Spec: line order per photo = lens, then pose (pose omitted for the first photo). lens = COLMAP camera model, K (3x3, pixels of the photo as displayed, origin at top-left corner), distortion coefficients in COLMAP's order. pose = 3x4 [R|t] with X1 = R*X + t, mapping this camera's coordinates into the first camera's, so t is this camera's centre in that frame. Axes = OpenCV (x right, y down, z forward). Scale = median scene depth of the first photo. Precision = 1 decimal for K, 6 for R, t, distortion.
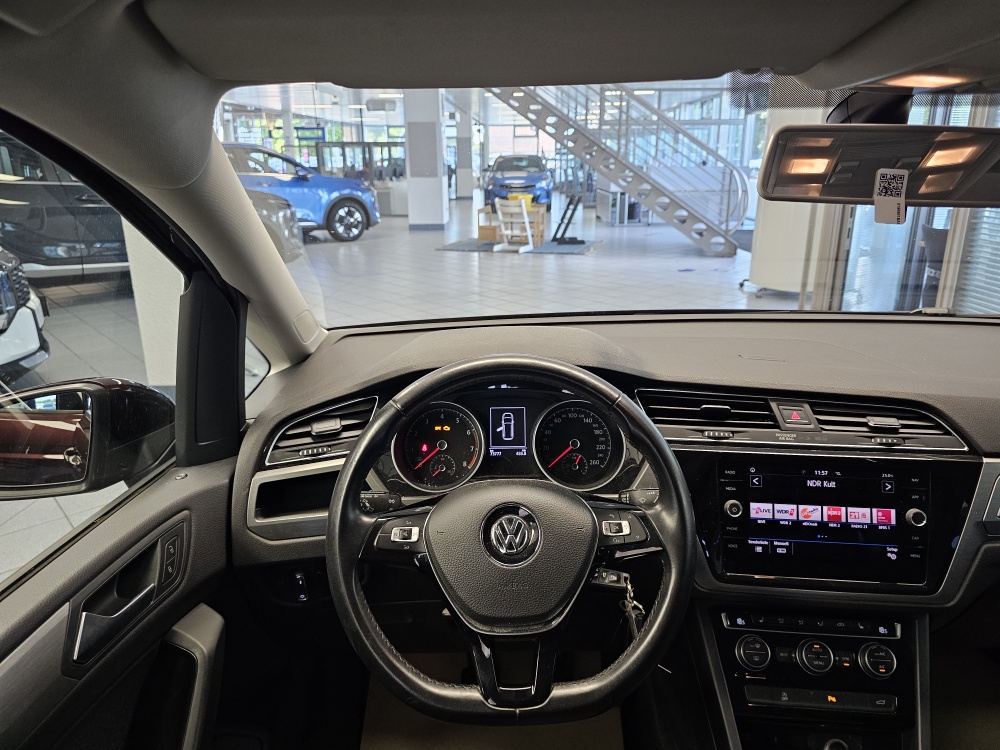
lens RADIAL K [[666.9, 0, 506.8], [0, 666.9, 365.1], [0, 0, 1]] dist [0.053915, -0.058638]
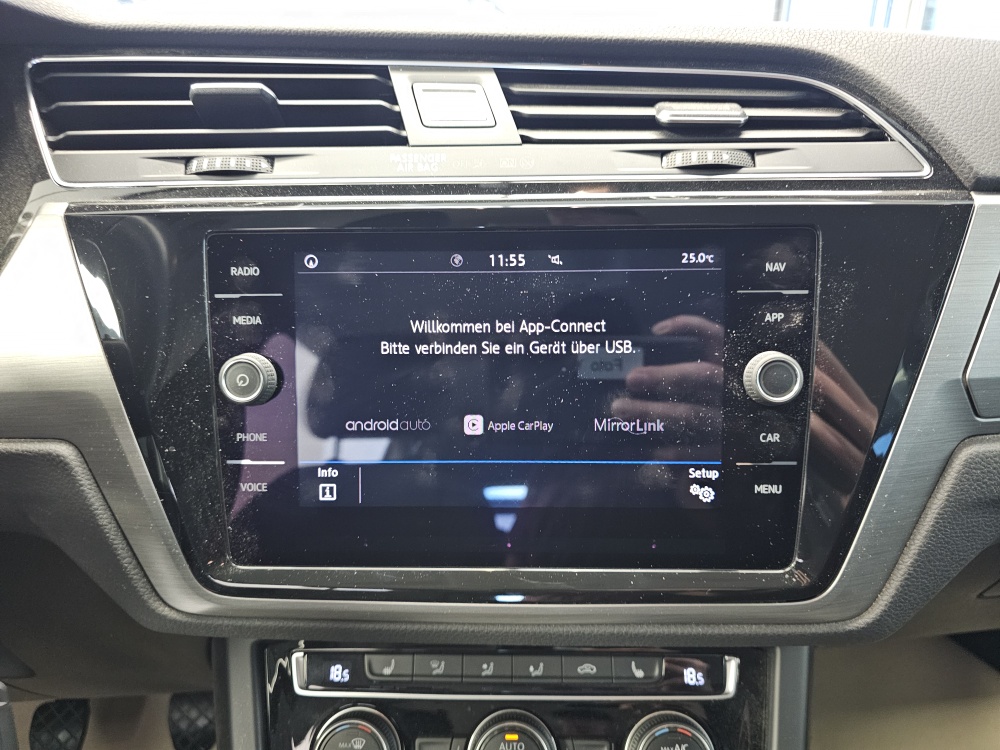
lens RADIAL K [[683.5, 0, 501.1], [0, 683.5, 381.4], [0, 0, 1]] dist [0.021277, -0.034189]
pose [[0.997010, -0.040239, 0.065962, 0.422150], [0.031064, 0.990405, 0.134659, 0.167106], [-0.070748, -0.132208, 0.988694, 0.633065]]
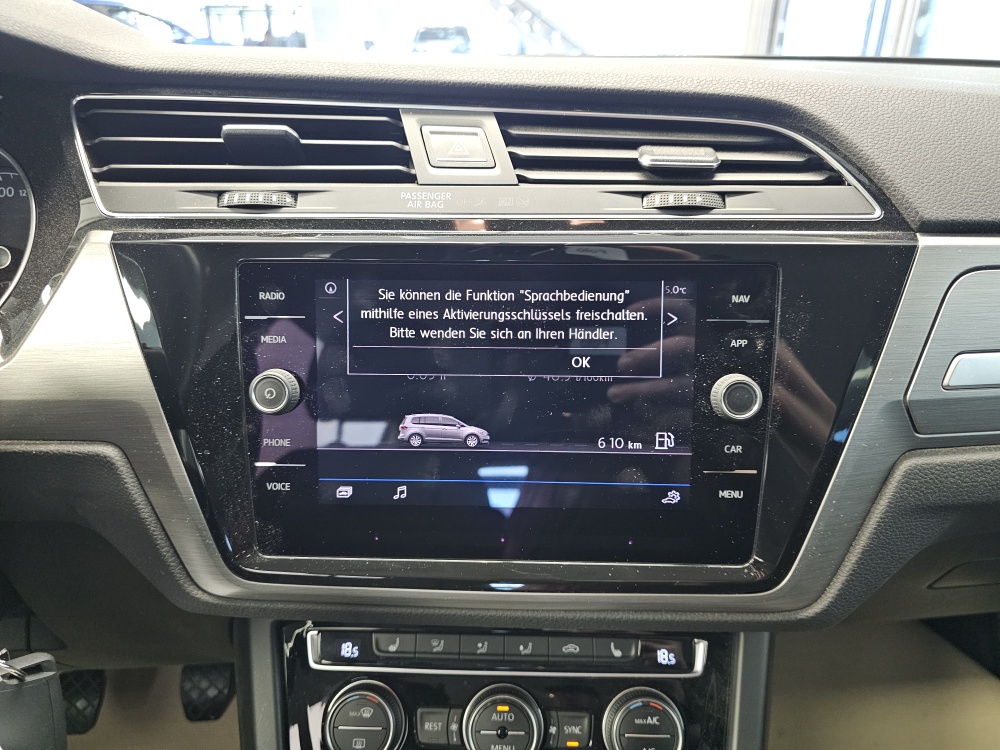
lens RADIAL K [[681.4, 0, 497.8], [0, 681.4, 370.1], [0, 0, 1]] dist [0.024466, -0.035174]
pose [[0.997459, -0.029258, 0.064952, 0.420488], [0.019131, 0.988290, 0.151384, 0.141313], [-0.068621, -0.149756, 0.986339, 0.594267]]
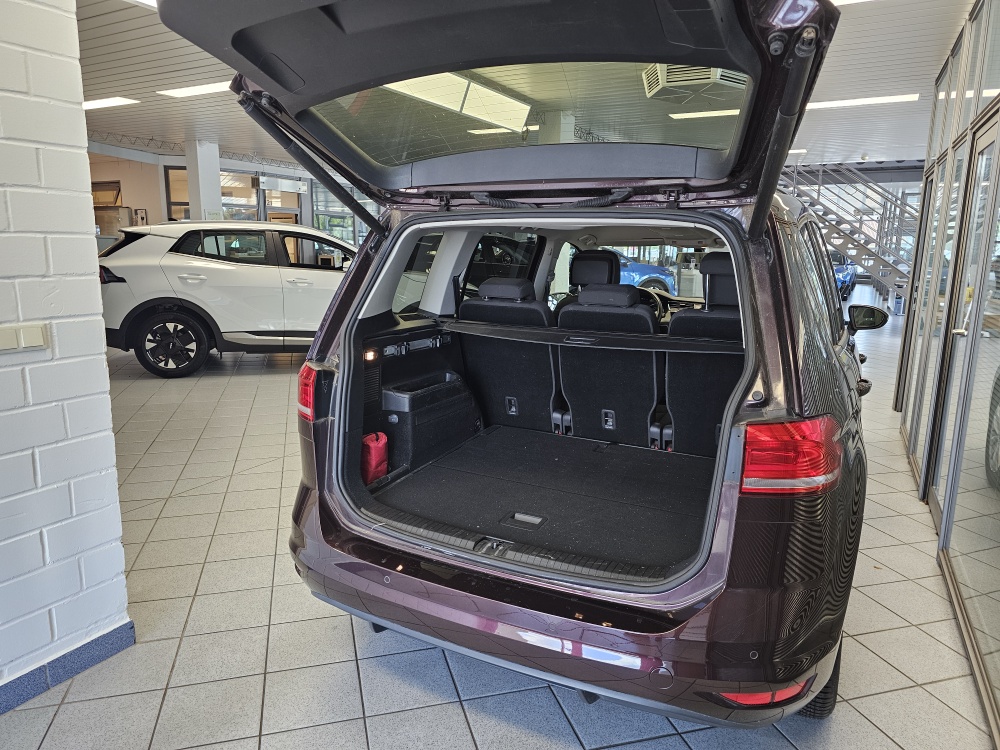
lens RADIAL K [[688.1, 0, 505.8], [0, 688.1, 378.7], [0, 0, 1]] dist [0.039210, -0.046170]
pose [[0.896376, 0.088837, -0.434303, 1.496836], [-0.136630, 0.987384, -0.080027, 1.274257], [0.421714, 0.131073, 0.897205, -4.447228]]
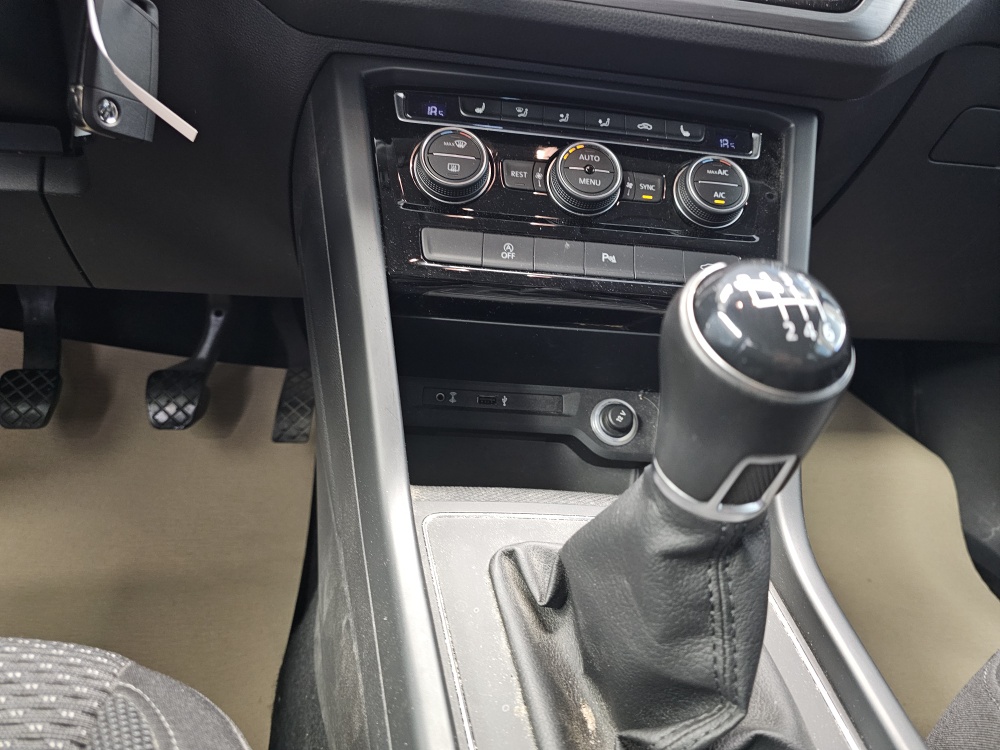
lens RADIAL K [[679.7, 0, 501.7], [0, 679.7, 357.2], [0, 0, 1]] dist [0.030638, -0.037015]
pose [[0.975705, 0.032998, 0.216590, 0.299999], [-0.066363, 0.986663, 0.148632, 0.471712], [-0.208797, -0.159395, 0.964882, 0.539256]]
